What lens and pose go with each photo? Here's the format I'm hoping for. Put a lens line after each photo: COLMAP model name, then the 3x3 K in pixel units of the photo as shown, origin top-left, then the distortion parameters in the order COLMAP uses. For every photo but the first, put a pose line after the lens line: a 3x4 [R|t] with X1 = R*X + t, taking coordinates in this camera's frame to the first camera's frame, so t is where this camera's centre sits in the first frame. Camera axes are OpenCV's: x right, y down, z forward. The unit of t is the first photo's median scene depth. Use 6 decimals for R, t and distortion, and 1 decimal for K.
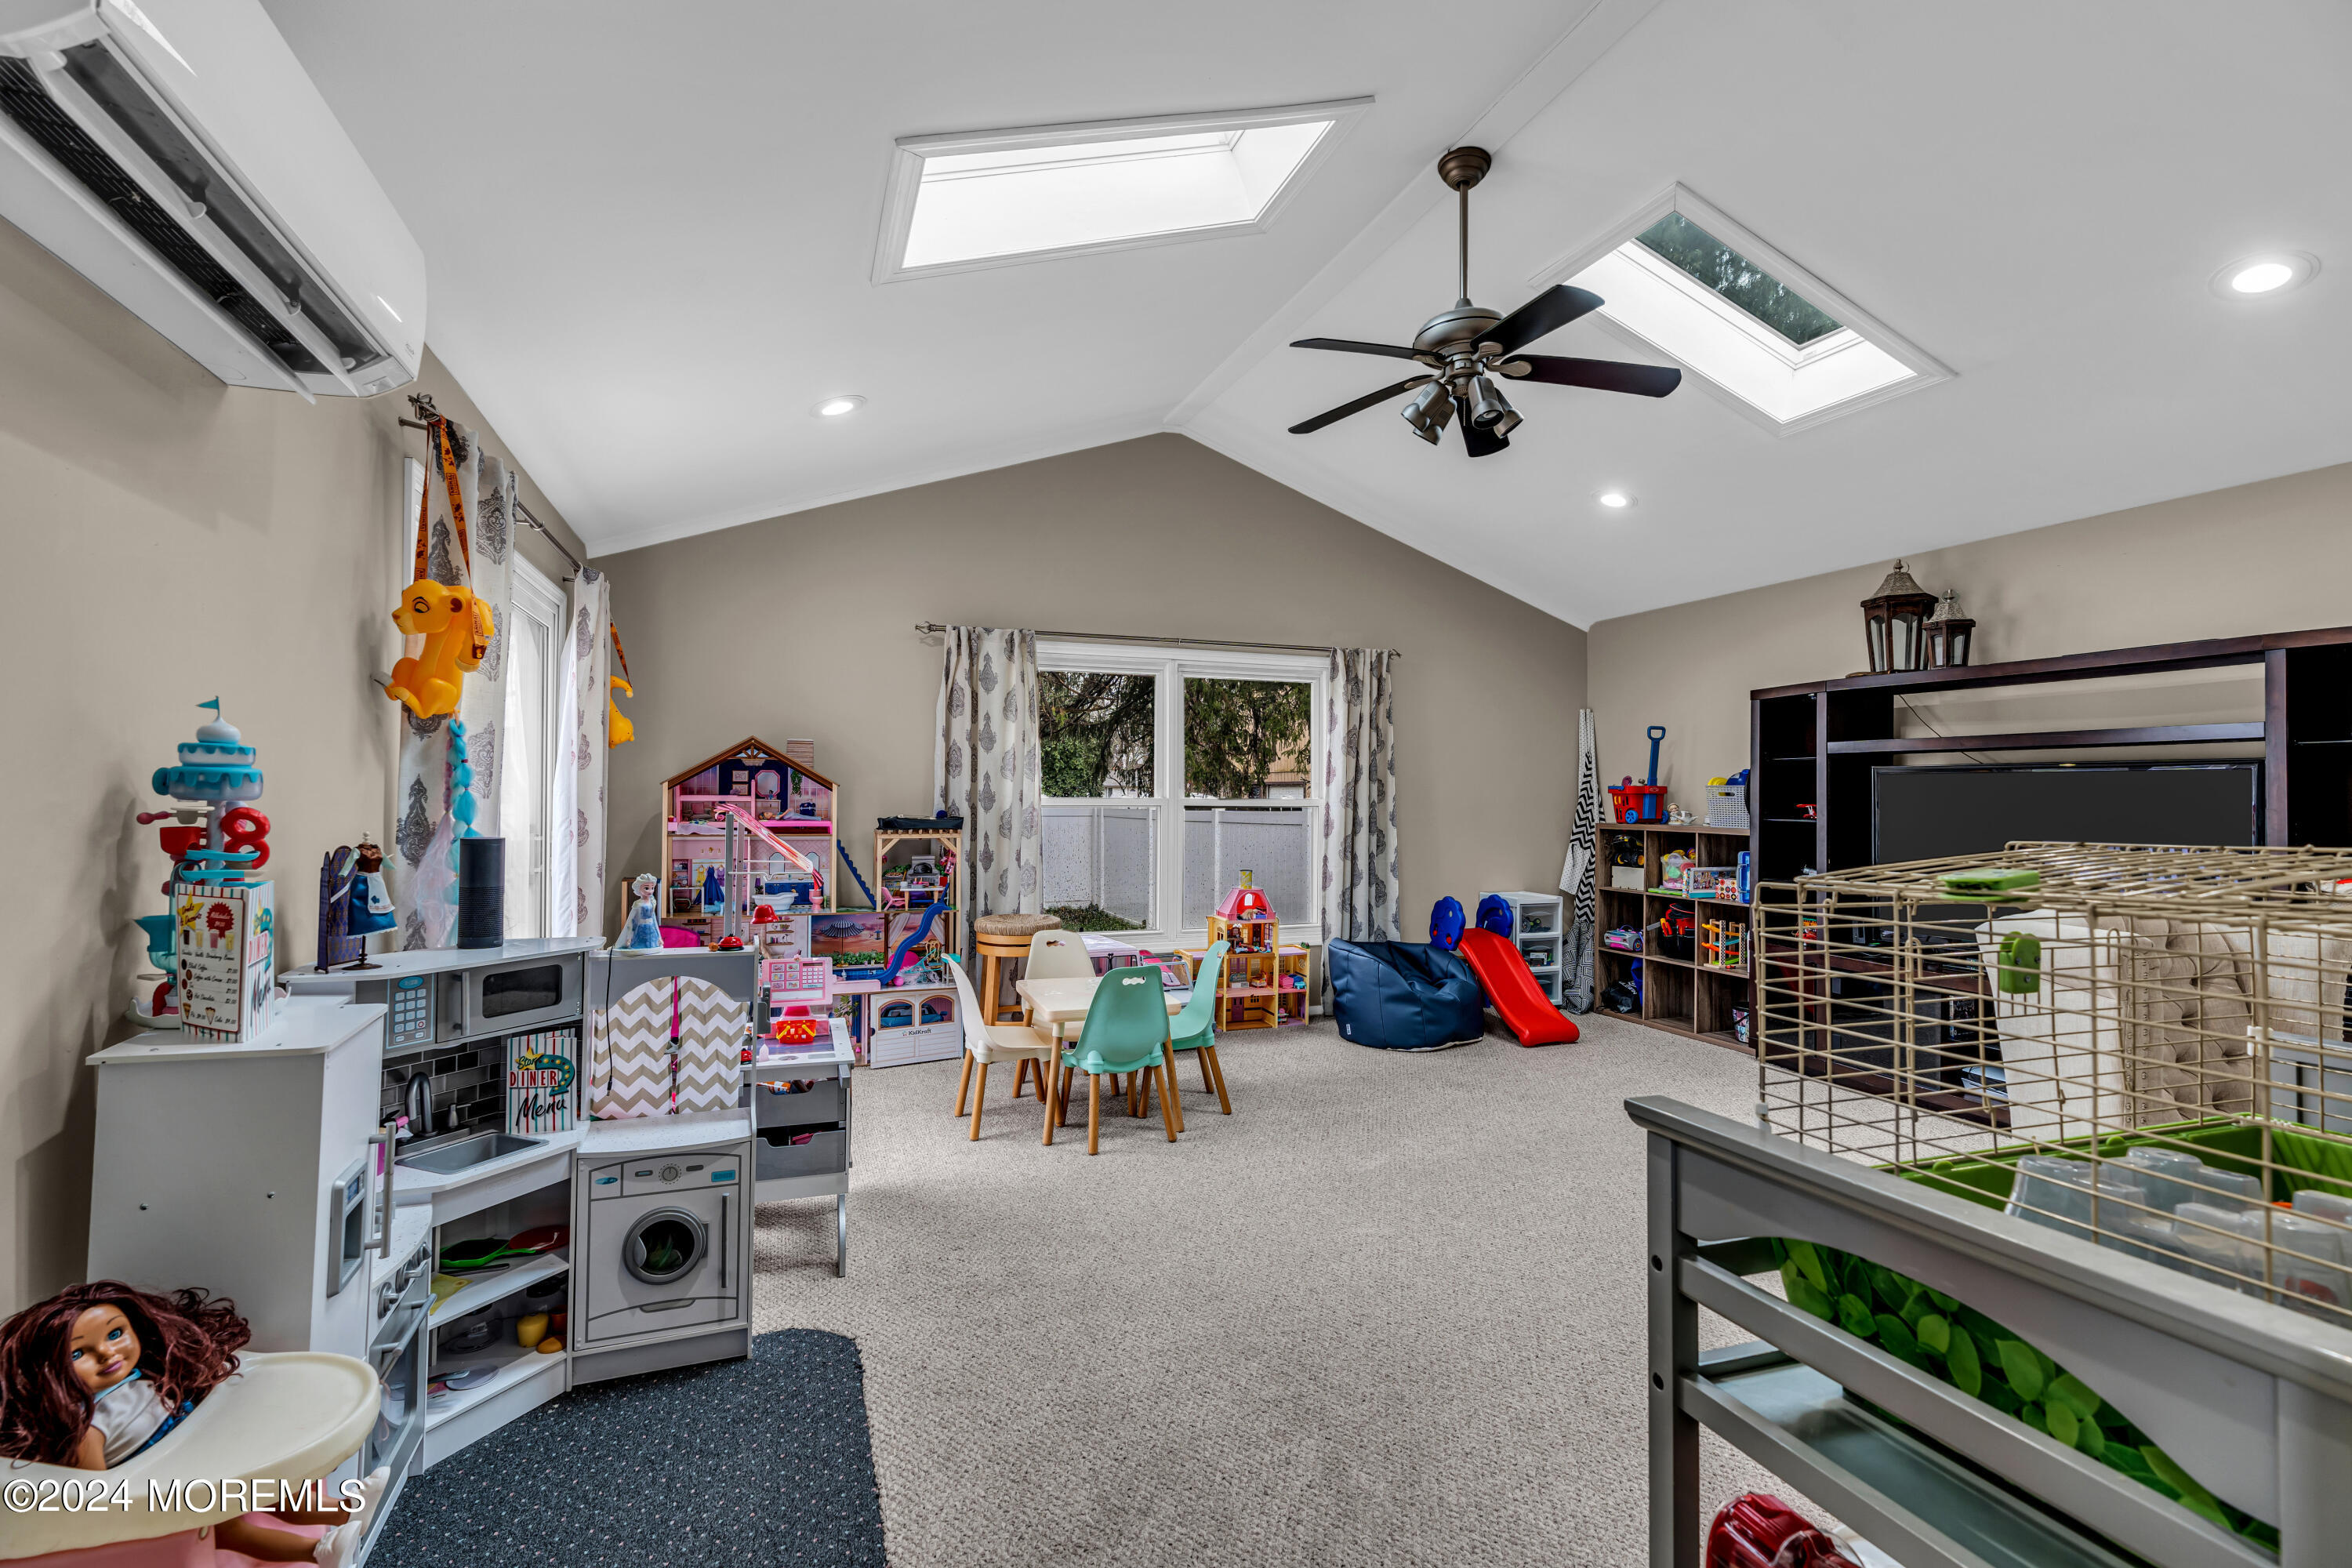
lens RADIAL K [[1048.3, 0, 1175.2], [0, 1048.3, 783.2], [0, 0, 1]] dist [-0.011074, 0.004290]
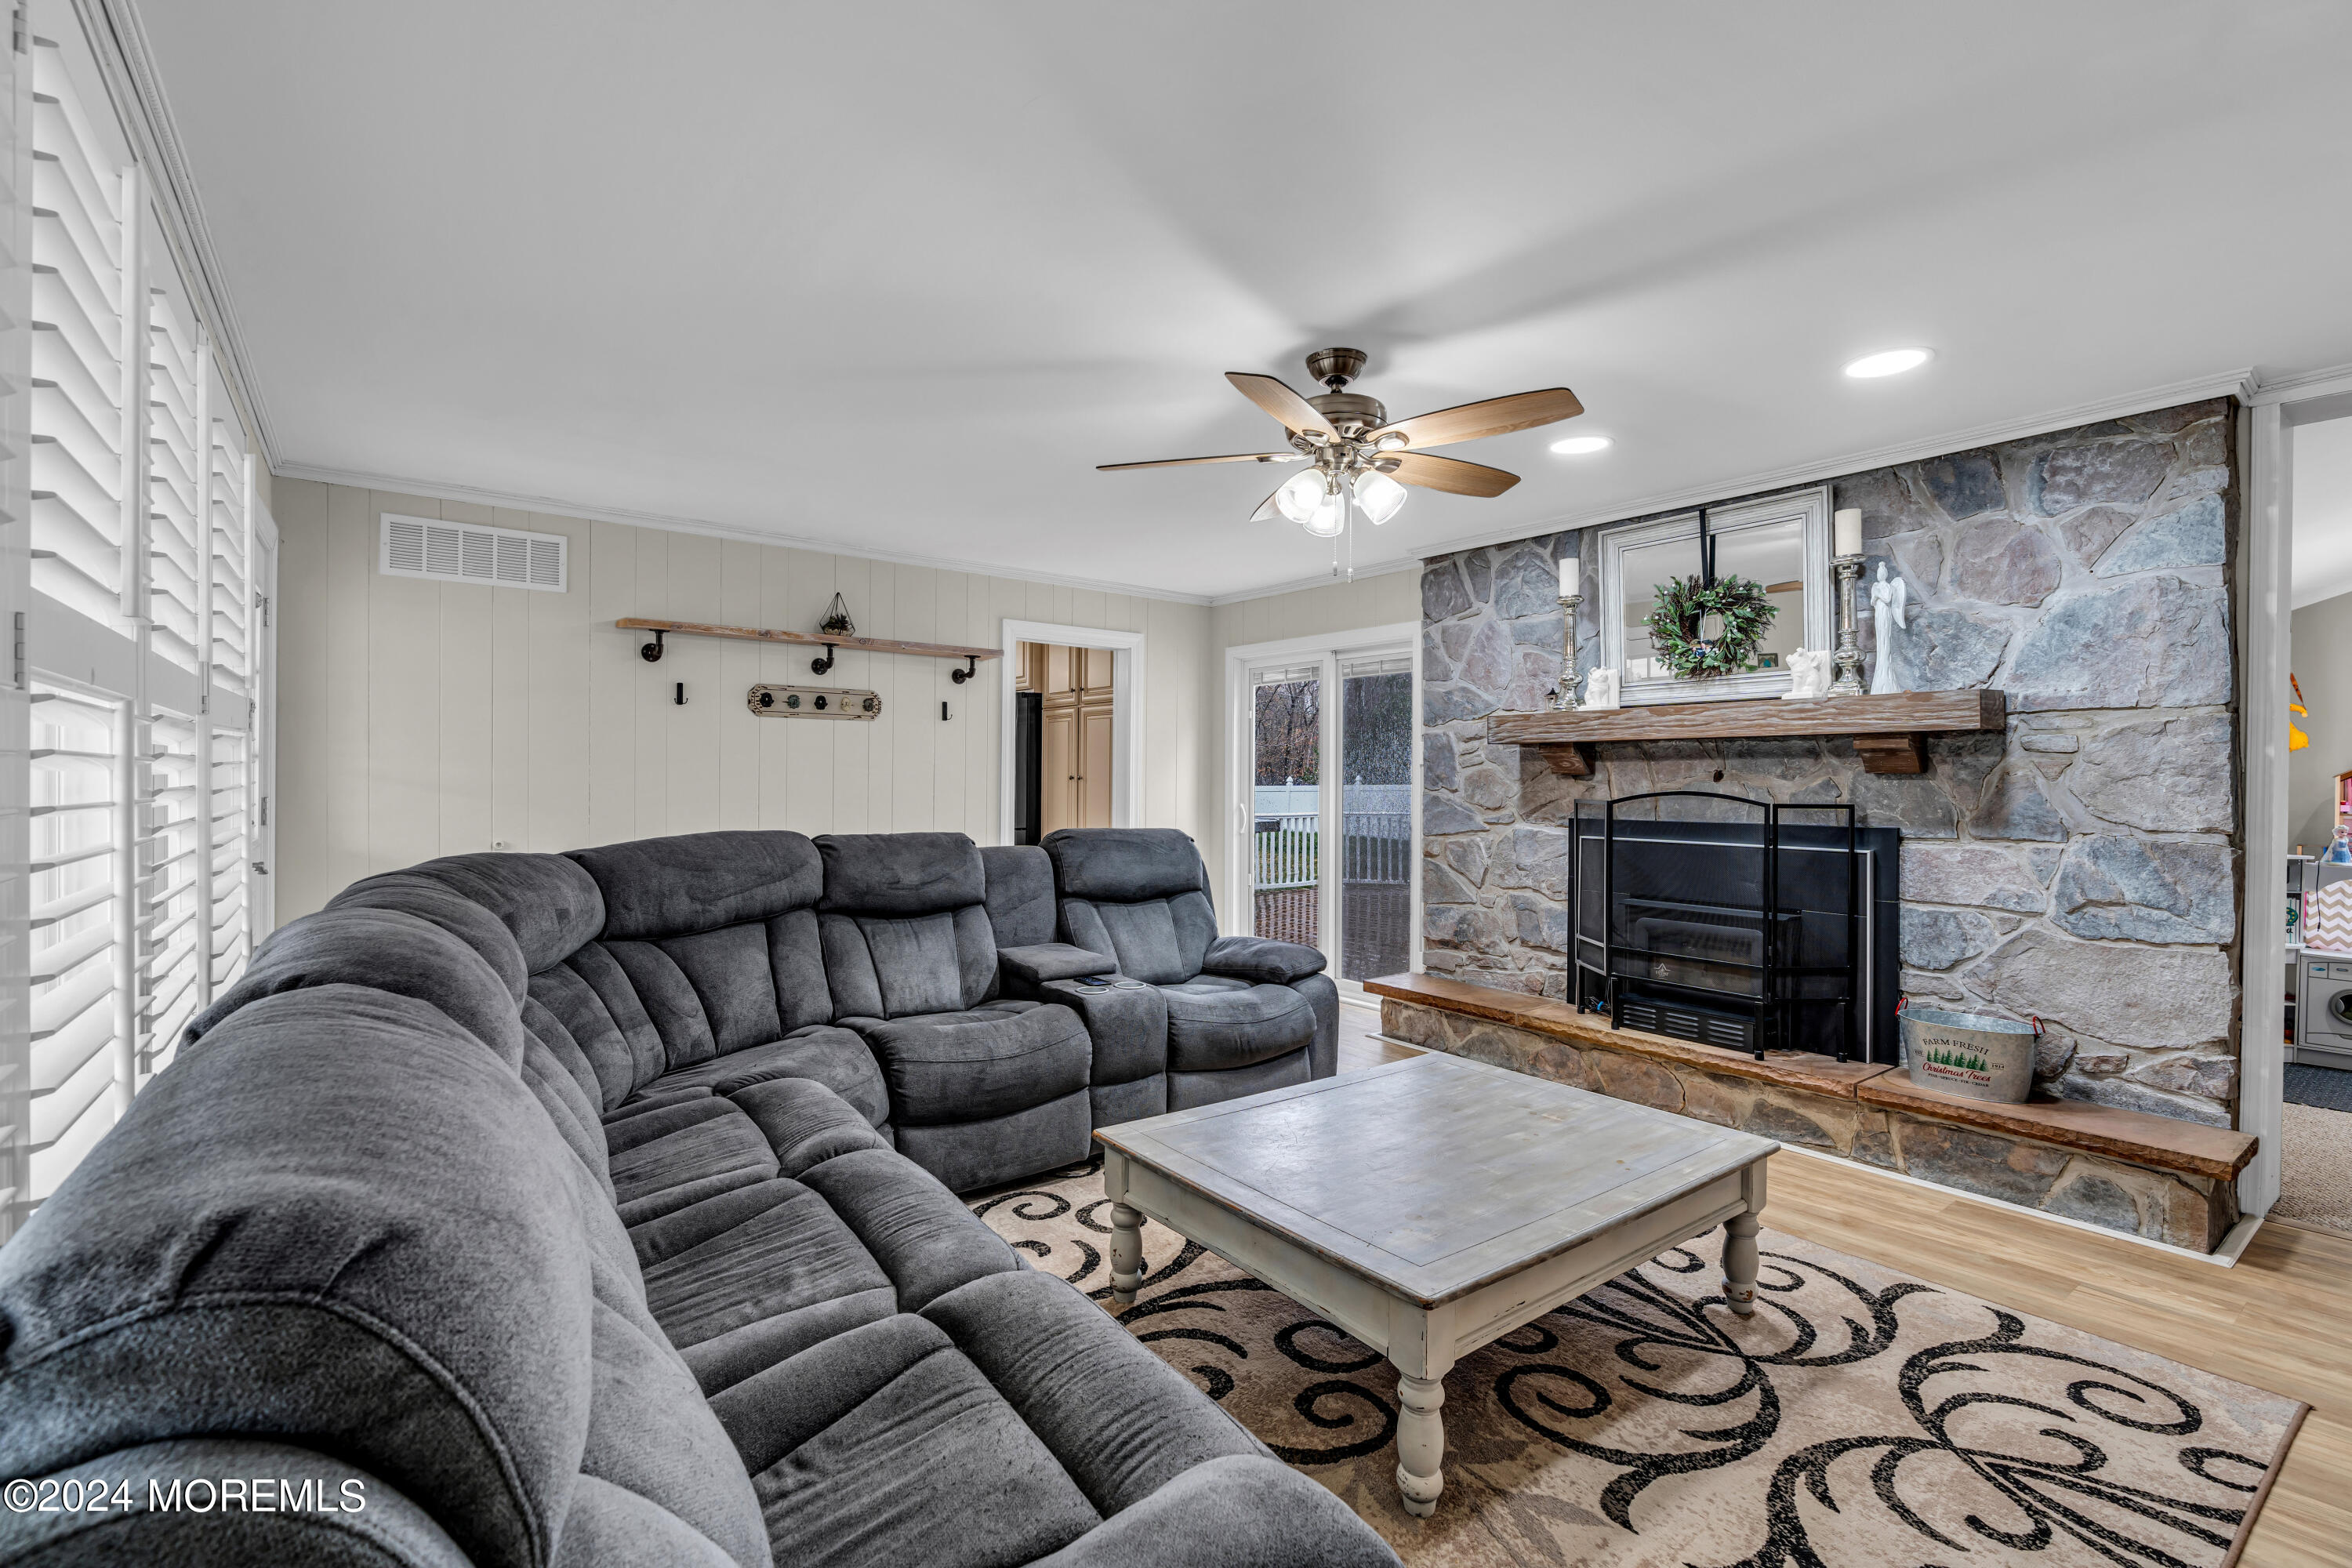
lens RADIAL K [[1048.3, 0, 1161.7], [0, 1048.3, 787.5], [0, 0, 1]] dist [-0.011074, 0.004290]
pose [[0.288178, 0.003348, -0.957571, 0.295397], [0.008181, 0.999949, 0.005958, -0.005312], [0.957542, -0.009551, 0.288136, -0.685472]]
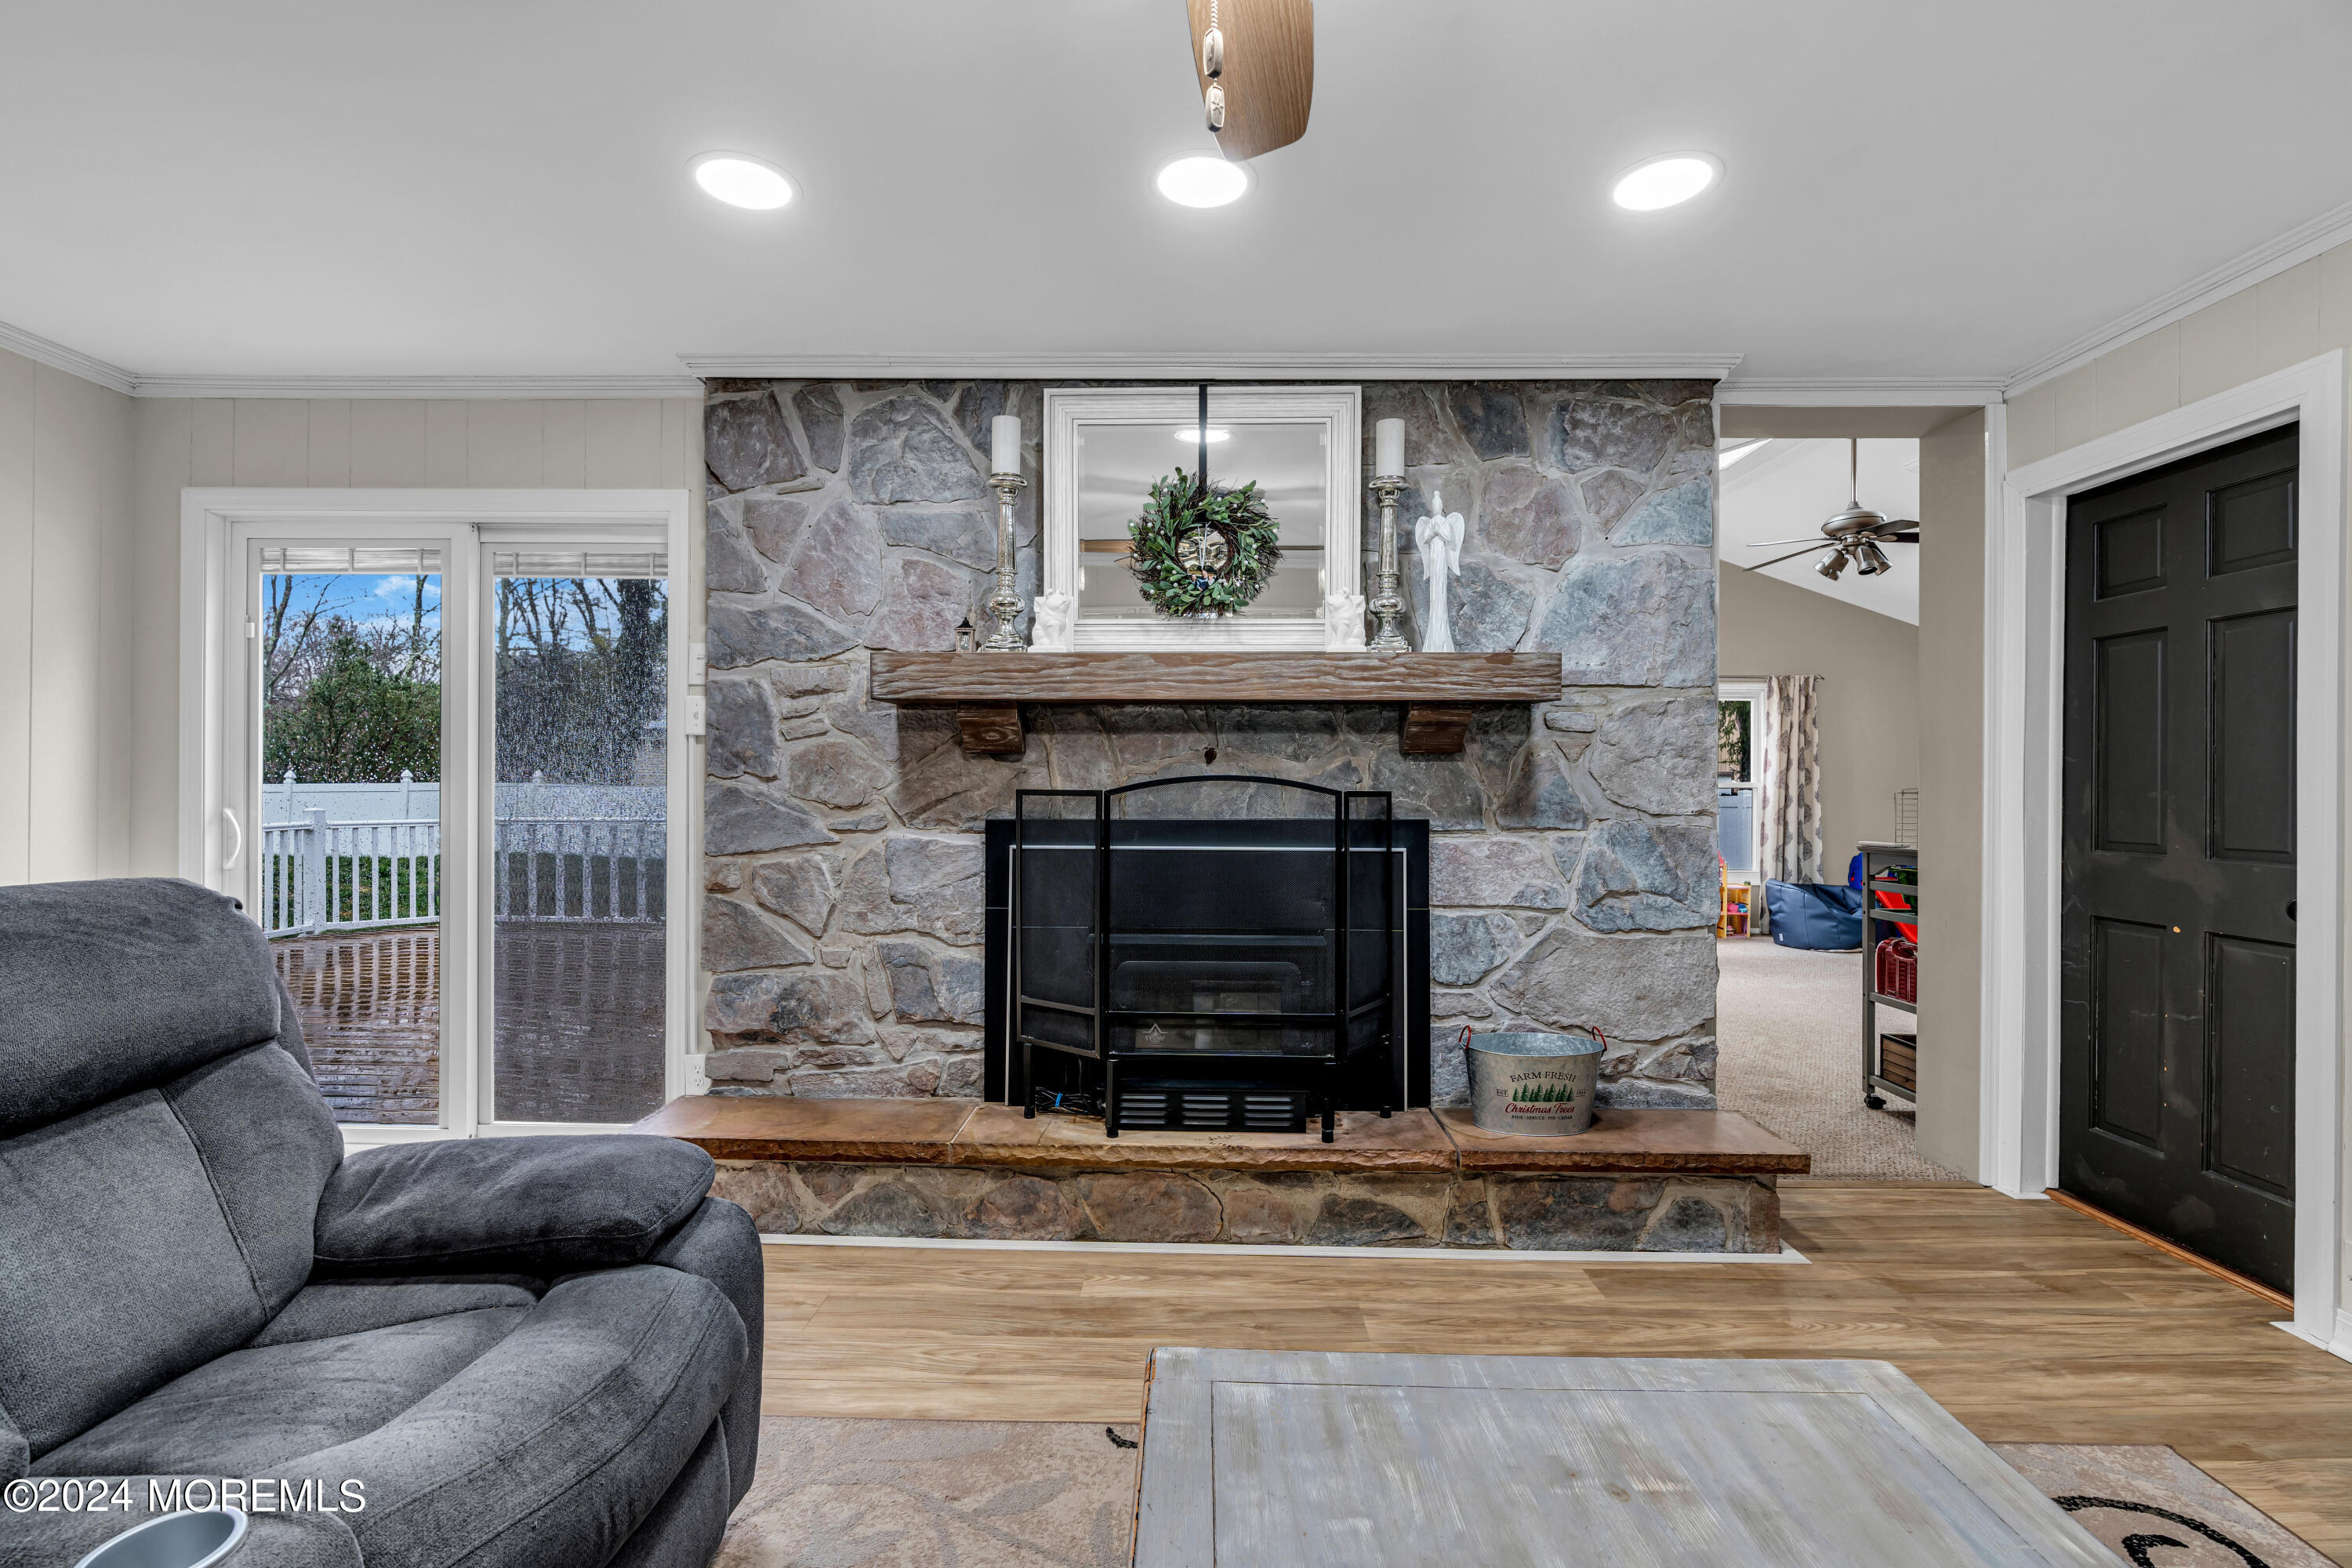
lens RADIAL K [[1048.3, 0, 1175.4], [0, 1048.3, 786.4], [0, 0, 1]] dist [-0.011074, 0.004290]
pose [[0.934958, -0.000131, -0.354757, -0.100104], [0.003641, 0.999951, 0.009226, 0.004458], [0.354738, -0.009917, 0.934913, -0.615008]]
